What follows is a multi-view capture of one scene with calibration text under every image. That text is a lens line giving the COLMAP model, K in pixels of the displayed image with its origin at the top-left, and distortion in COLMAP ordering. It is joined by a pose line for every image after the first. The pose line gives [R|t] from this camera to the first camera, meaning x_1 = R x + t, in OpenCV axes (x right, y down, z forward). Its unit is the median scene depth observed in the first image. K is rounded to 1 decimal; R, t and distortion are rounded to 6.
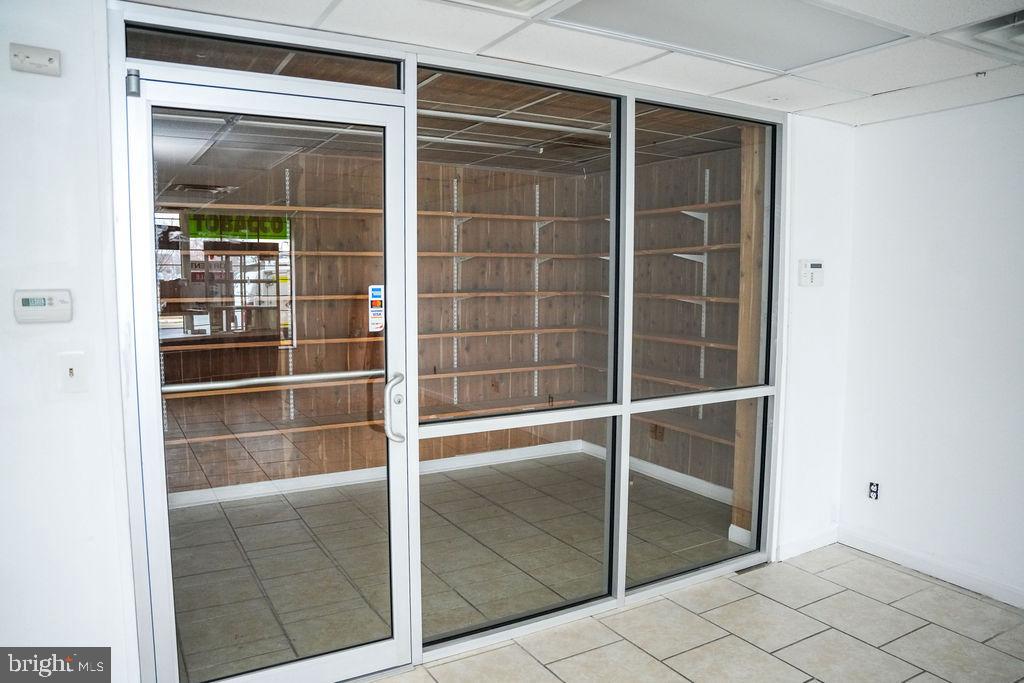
lens RADIAL K [[709.3, 0, 512.0], [0, 709.3, 341.5], [0, 0, 1]] dist [-0.131642, 0.101793]
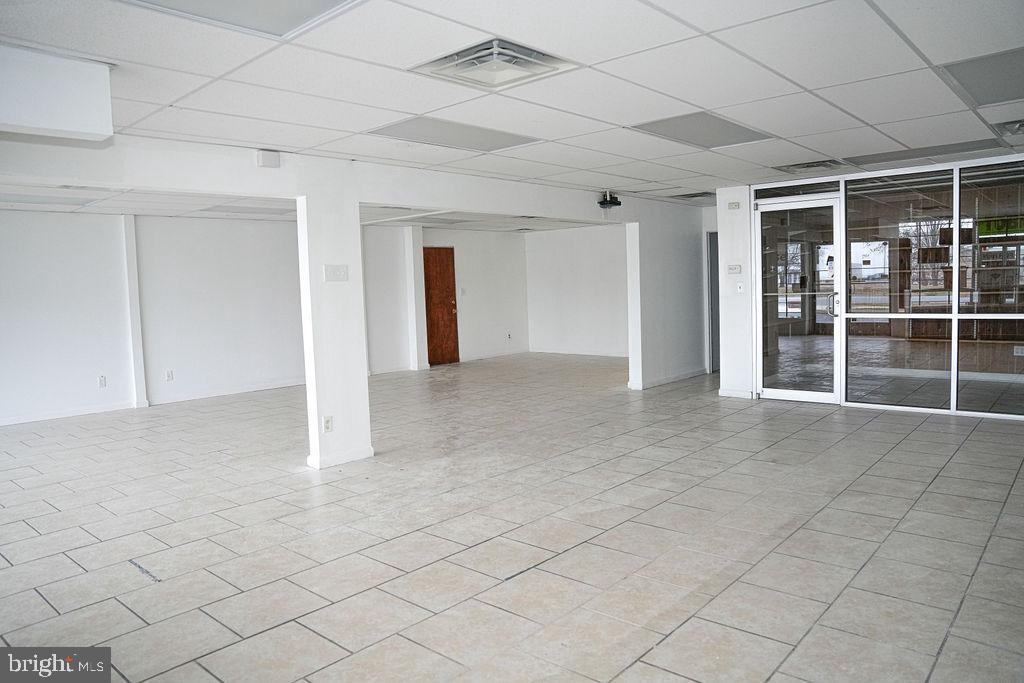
lens RADIAL K [[709.3, 0, 512.0], [0, 709.3, 341.5], [0, 0, 1]] dist [-0.131642, 0.101793]
pose [[0.310682, 0.061761, -0.948505, 1.040322], [-0.055560, 0.997361, 0.046743, 0.091309], [0.948889, 0.038177, 0.313293, -0.541294]]
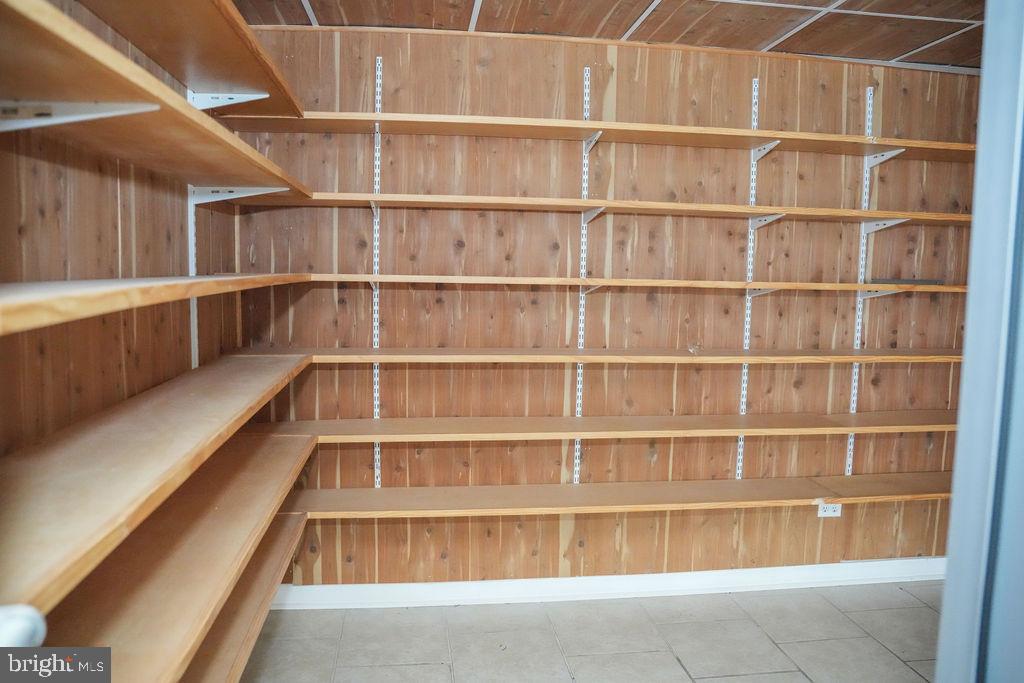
lens RADIAL K [[709.3, 0, 512.0], [0, 709.3, 341.5], [0, 0, 1]] dist [-0.131642, 0.101793]
pose [[0.917100, 0.047958, -0.395761, -0.122683], [-0.051746, 0.998660, 0.001106, -0.008914], [0.395284, 0.019465, 0.918353, 0.392149]]
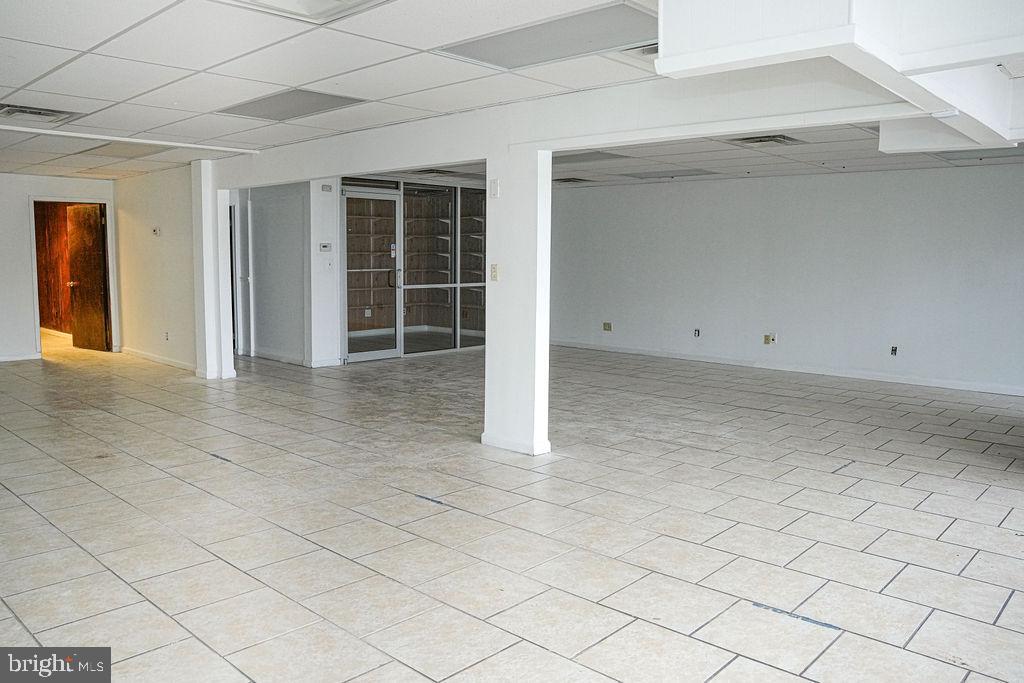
lens RADIAL K [[784.6, 0, 512.0], [0, 784.6, 341.5], [0, 0, 1]] dist [-0.164636, 0.148034]
pose [[0.956463, -0.025953, 0.290698, -0.389451], [0.021304, 0.999590, 0.019148, 0.174938], [-0.291076, -0.012121, 0.956623, -1.486172]]
